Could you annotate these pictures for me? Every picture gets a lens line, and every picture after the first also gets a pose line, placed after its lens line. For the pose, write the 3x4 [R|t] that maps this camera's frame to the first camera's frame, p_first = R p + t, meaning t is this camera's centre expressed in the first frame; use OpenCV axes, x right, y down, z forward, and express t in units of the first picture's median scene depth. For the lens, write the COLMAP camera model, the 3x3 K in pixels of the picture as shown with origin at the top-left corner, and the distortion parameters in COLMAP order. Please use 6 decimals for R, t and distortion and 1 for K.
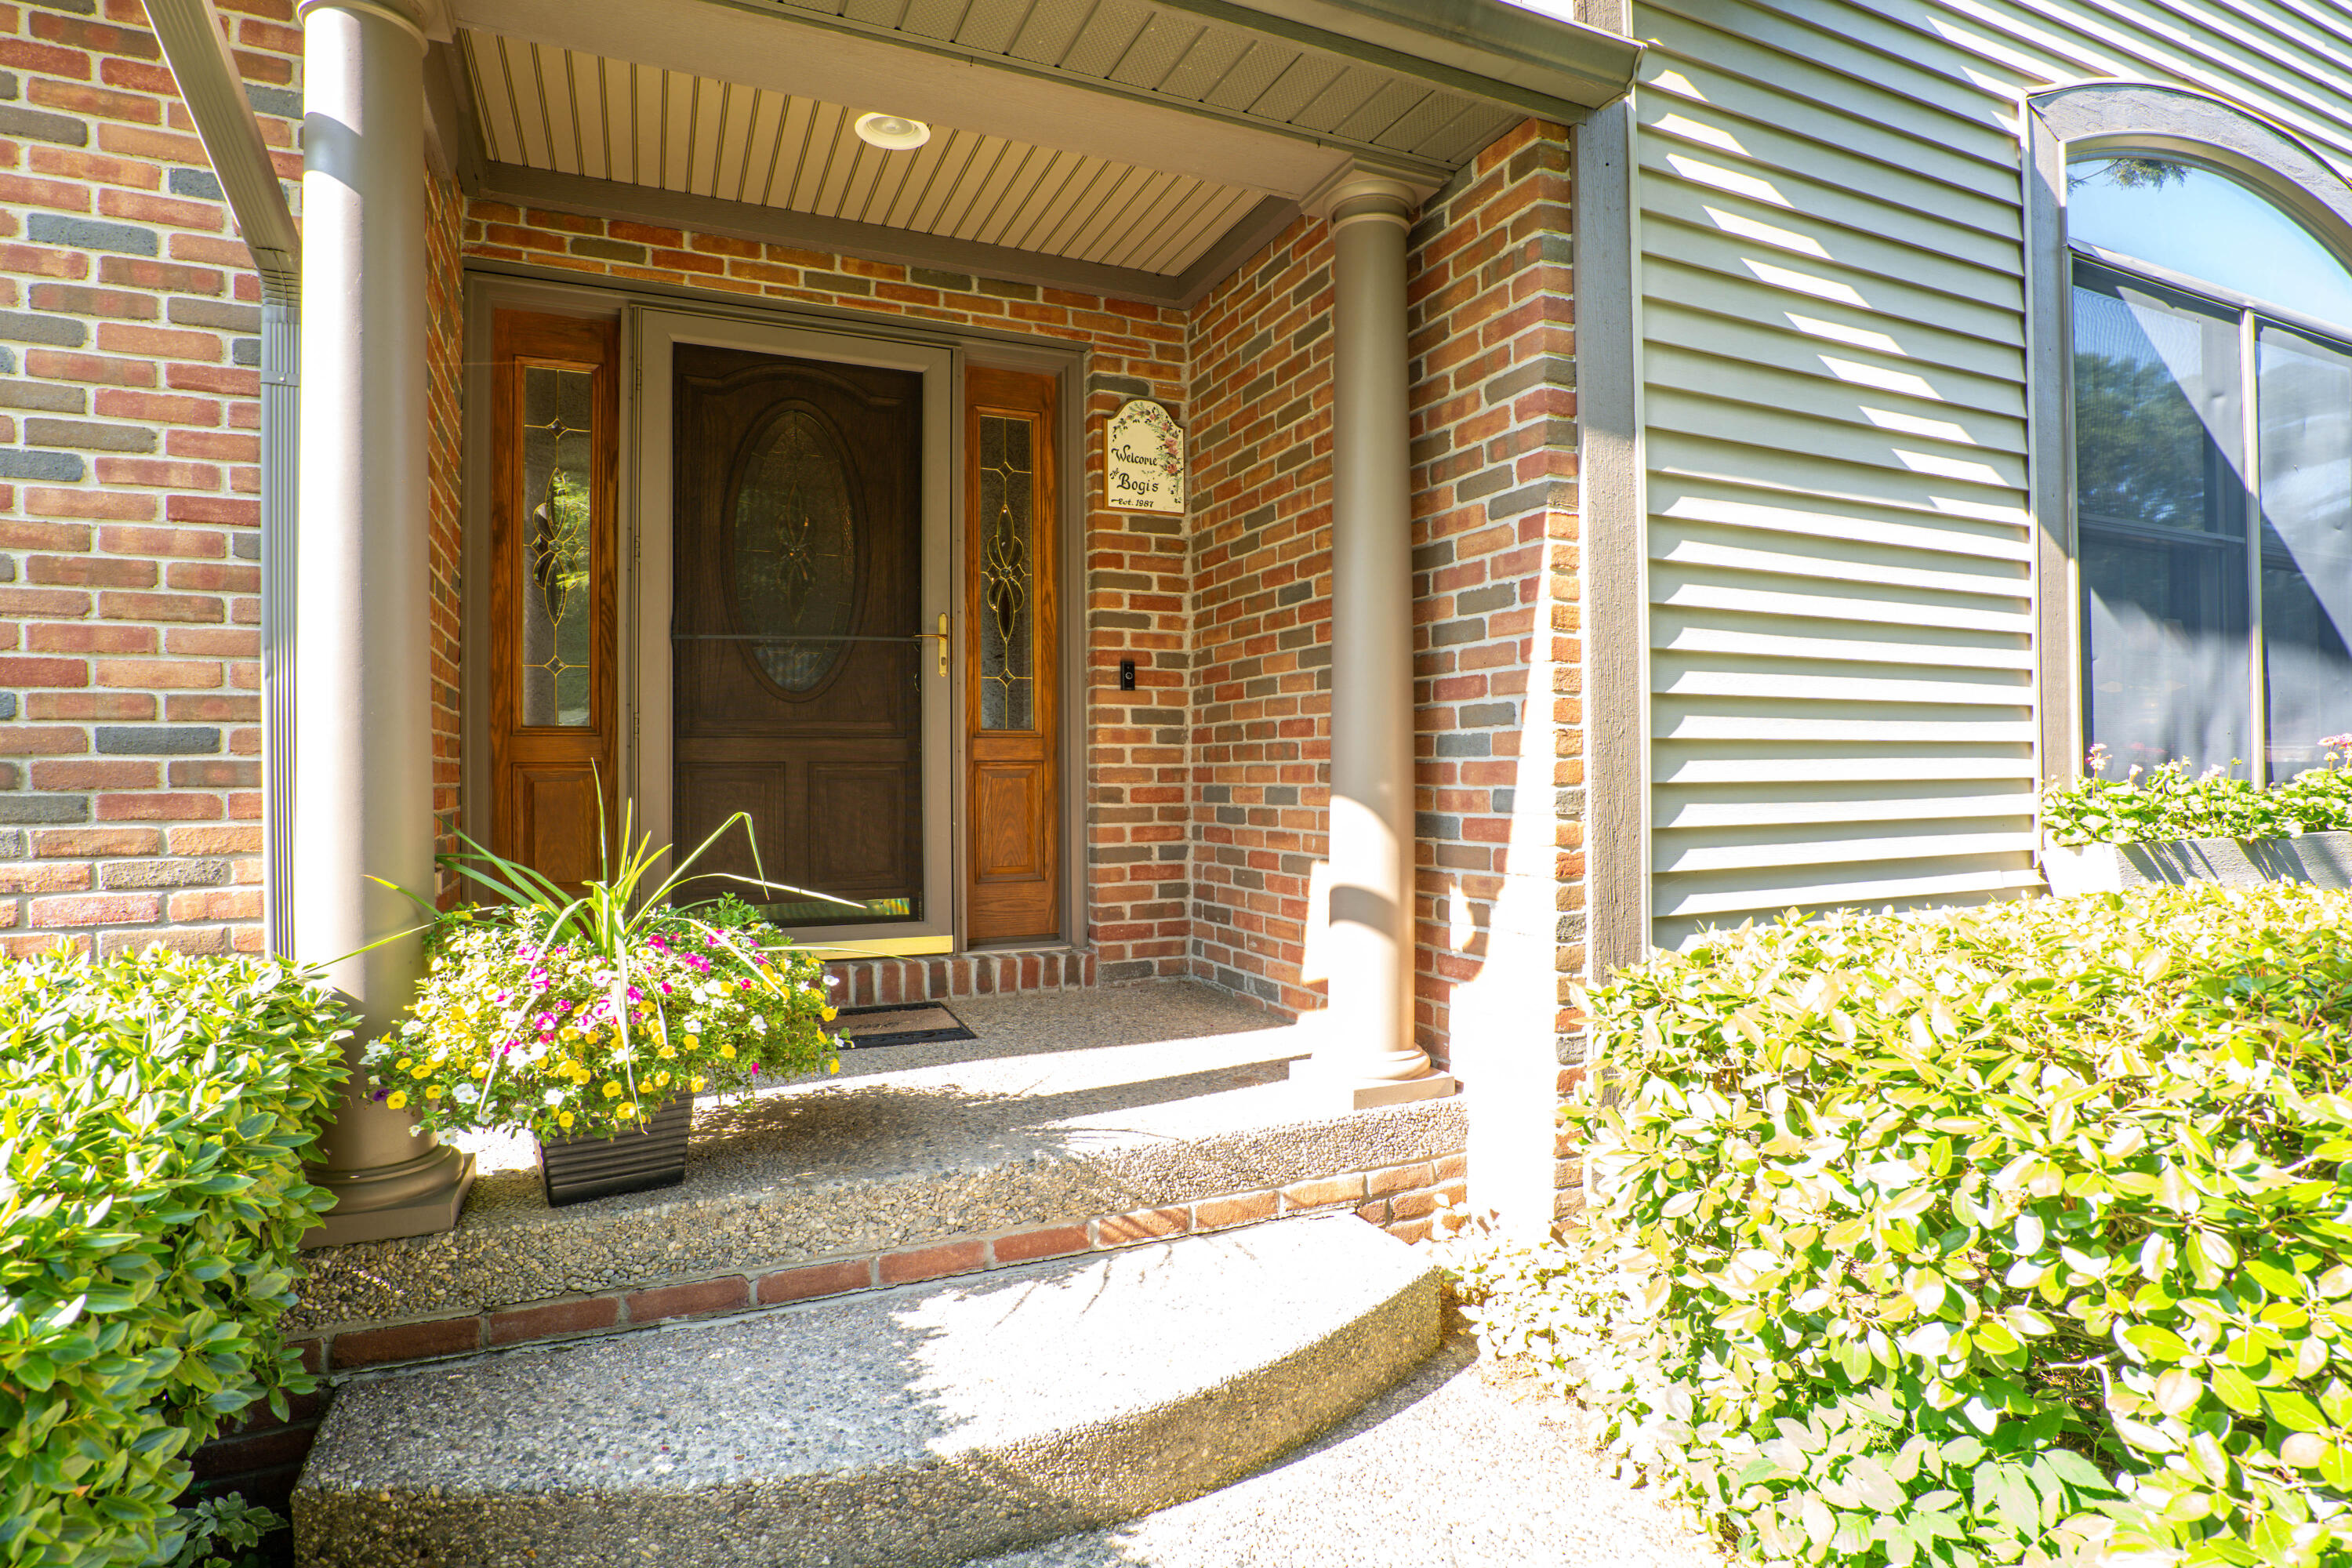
lens RADIAL K [[1078.6, 0, 1151.1], [0, 1078.6, 784.1], [0, 0, 1]] dist [-0.033176, 0.003428]
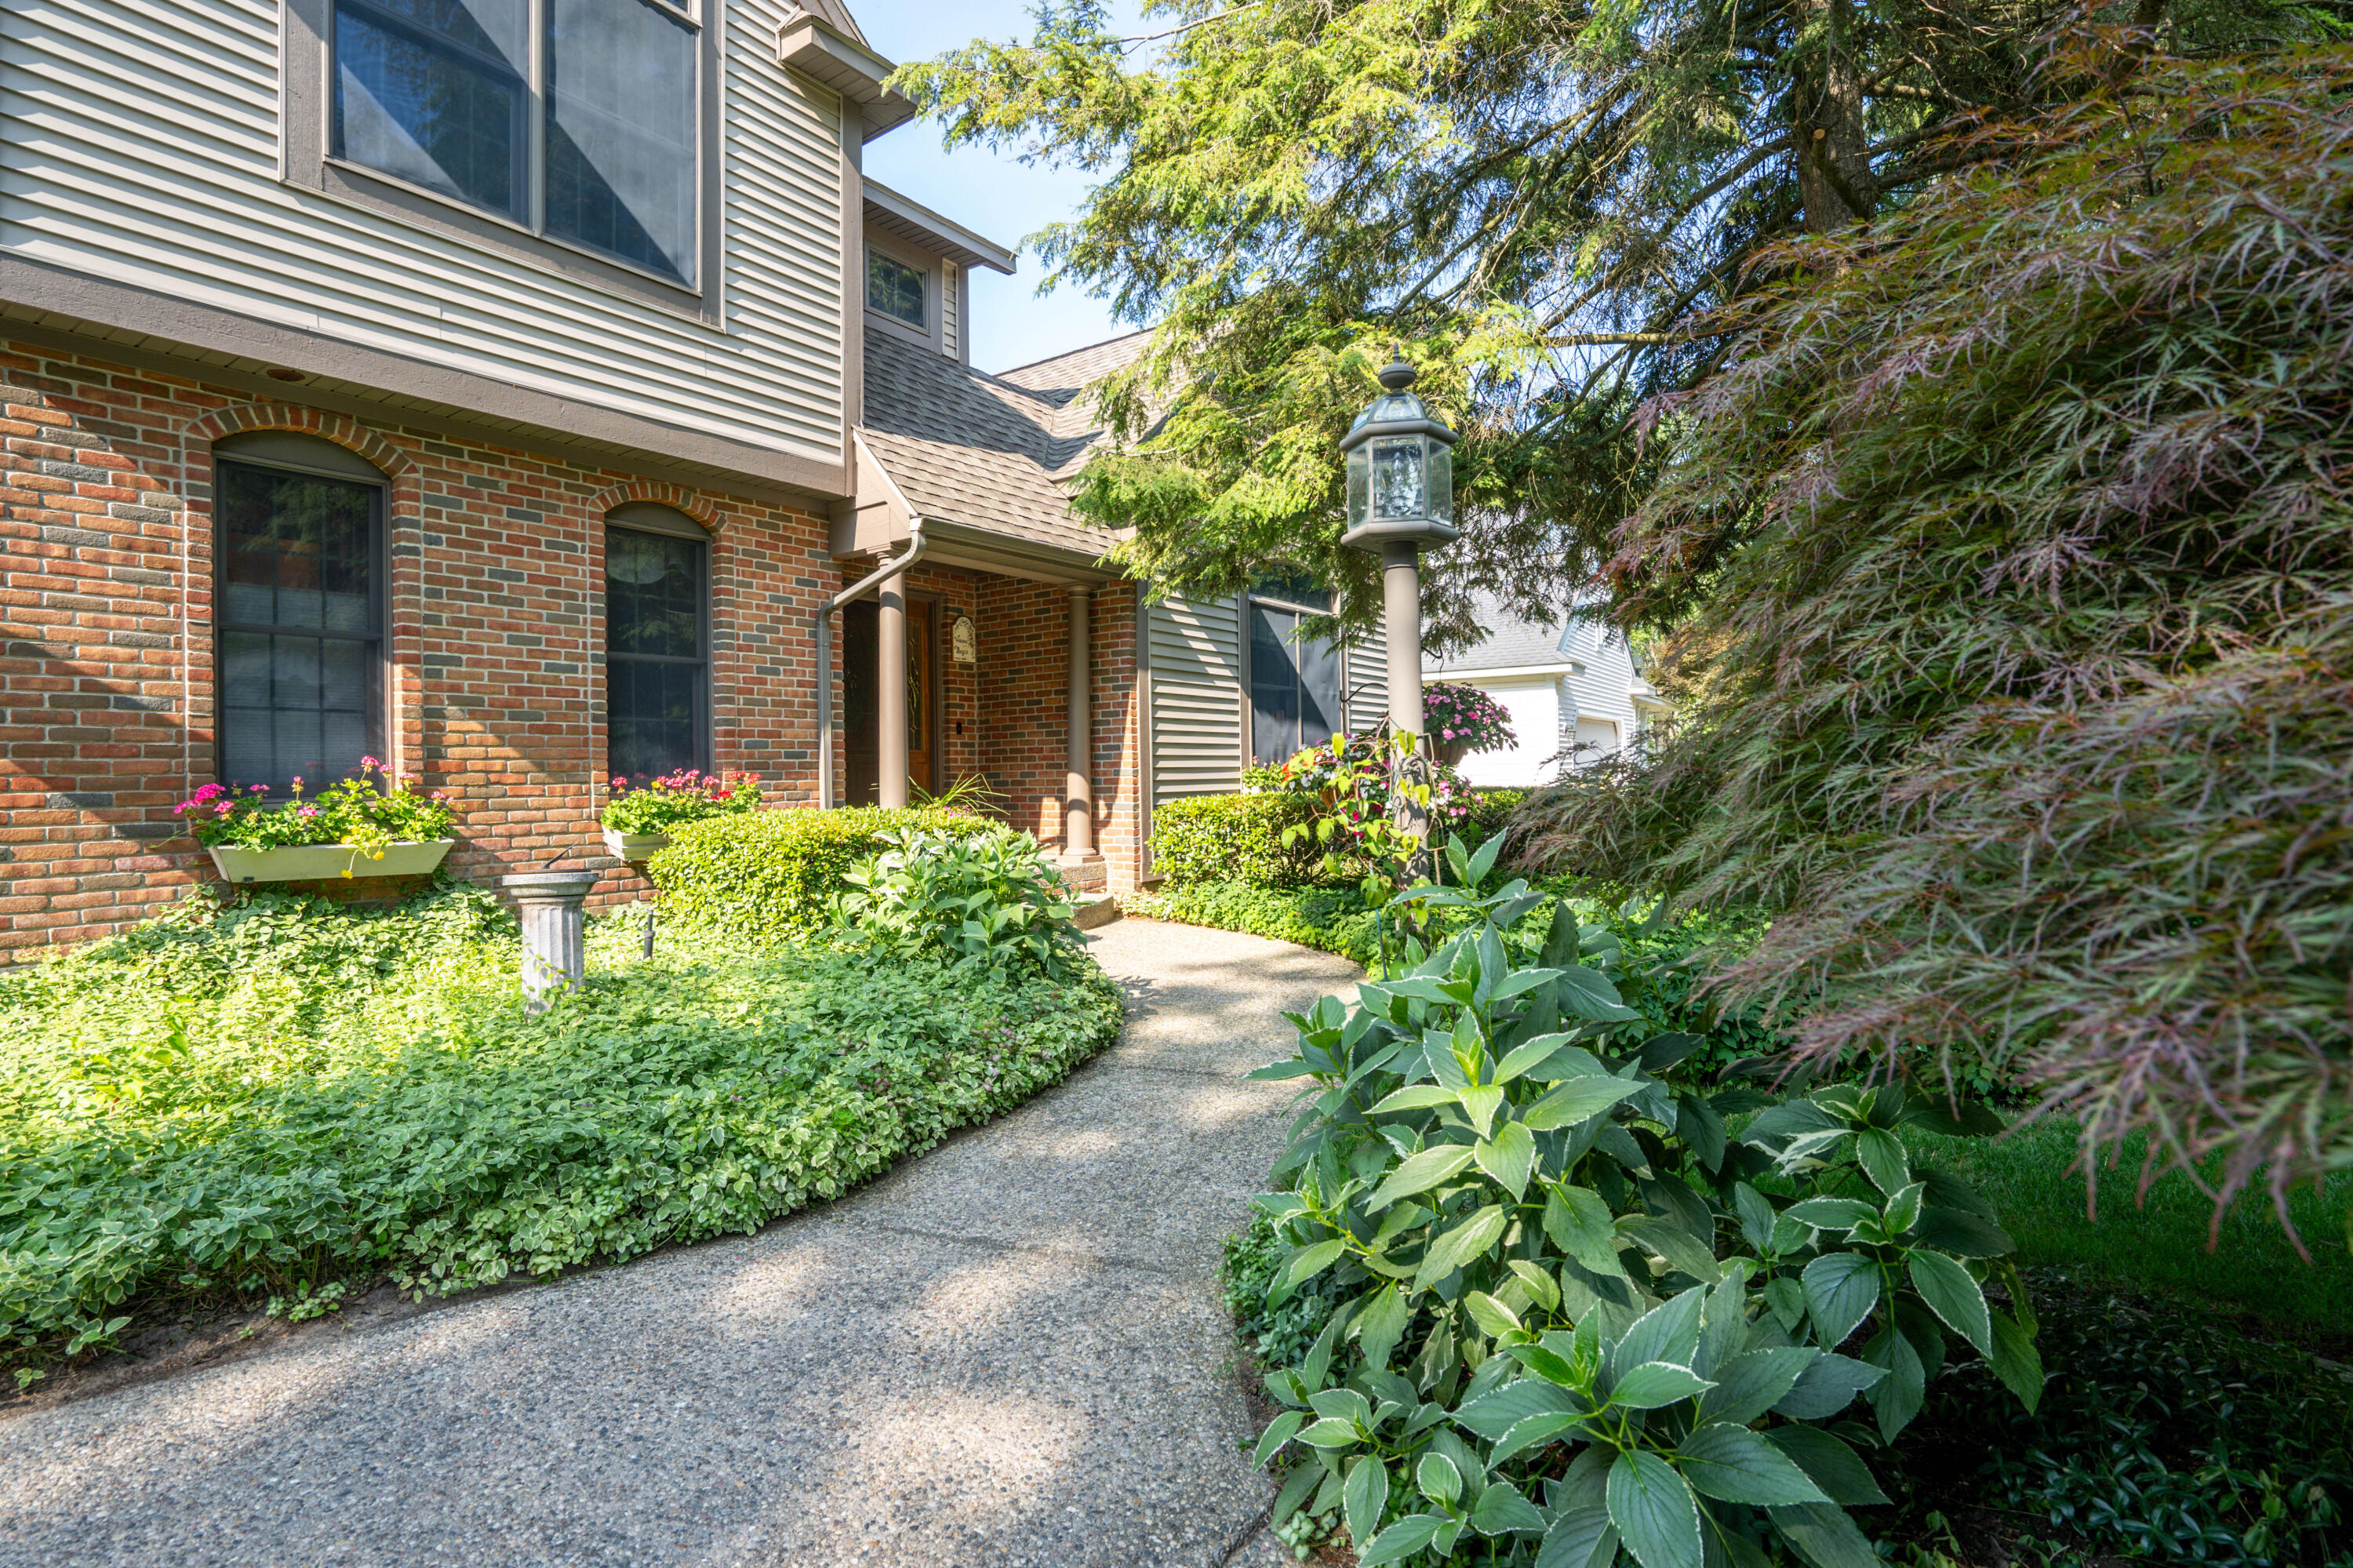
lens RADIAL K [[1135.7, 0, 1088.3], [0, 1135.7, 758.6], [0, 0, 1]] dist [0.001218, 0.000343]
pose [[0.847253, 0.004249, 0.531173, -1.660455], [0.004883, 0.999863, -0.015786, 0.026502], [-0.531167, 0.015969, 0.847116, -2.010129]]
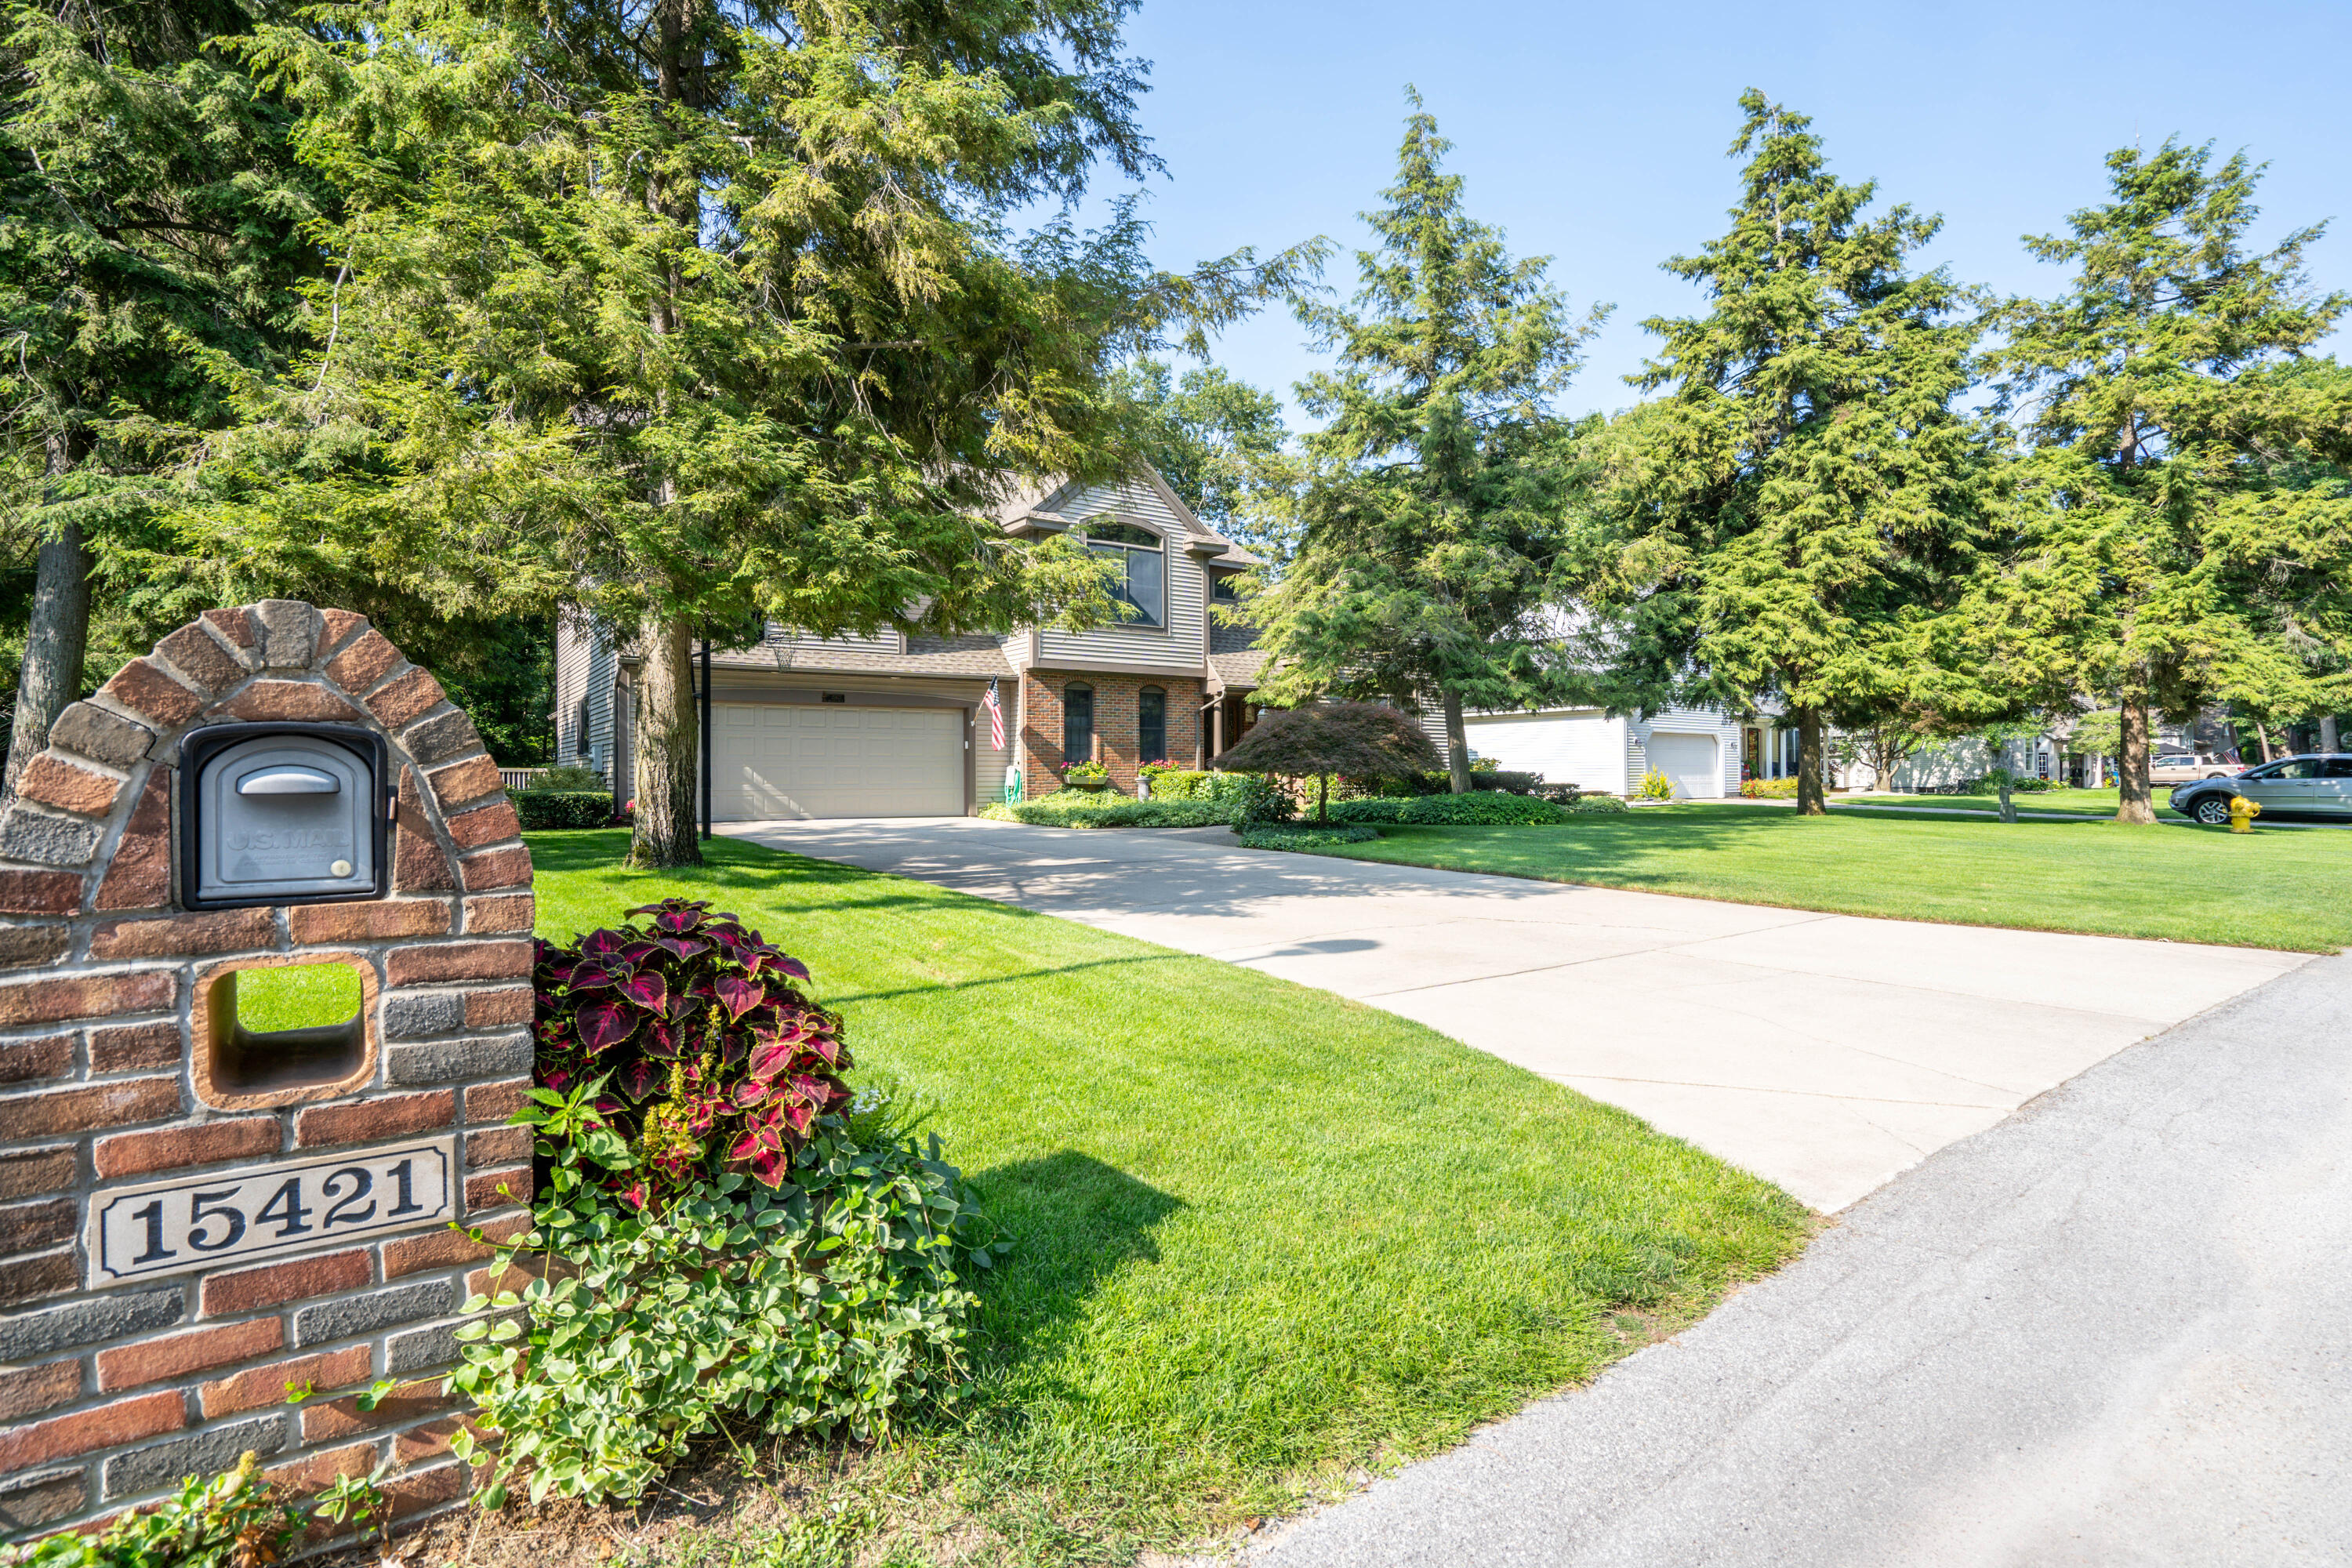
lens RADIAL K [[1078.6, 0, 1174.0], [0, 1078.6, 767.5], [0, 0, 1]] dist [-0.033176, 0.003428]
pose [[0.958804, 0.006048, 0.284005, -3.468190], [-0.004738, 0.999975, -0.005298, 0.114228], [-0.284030, 0.003734, 0.958808, -7.876335]]
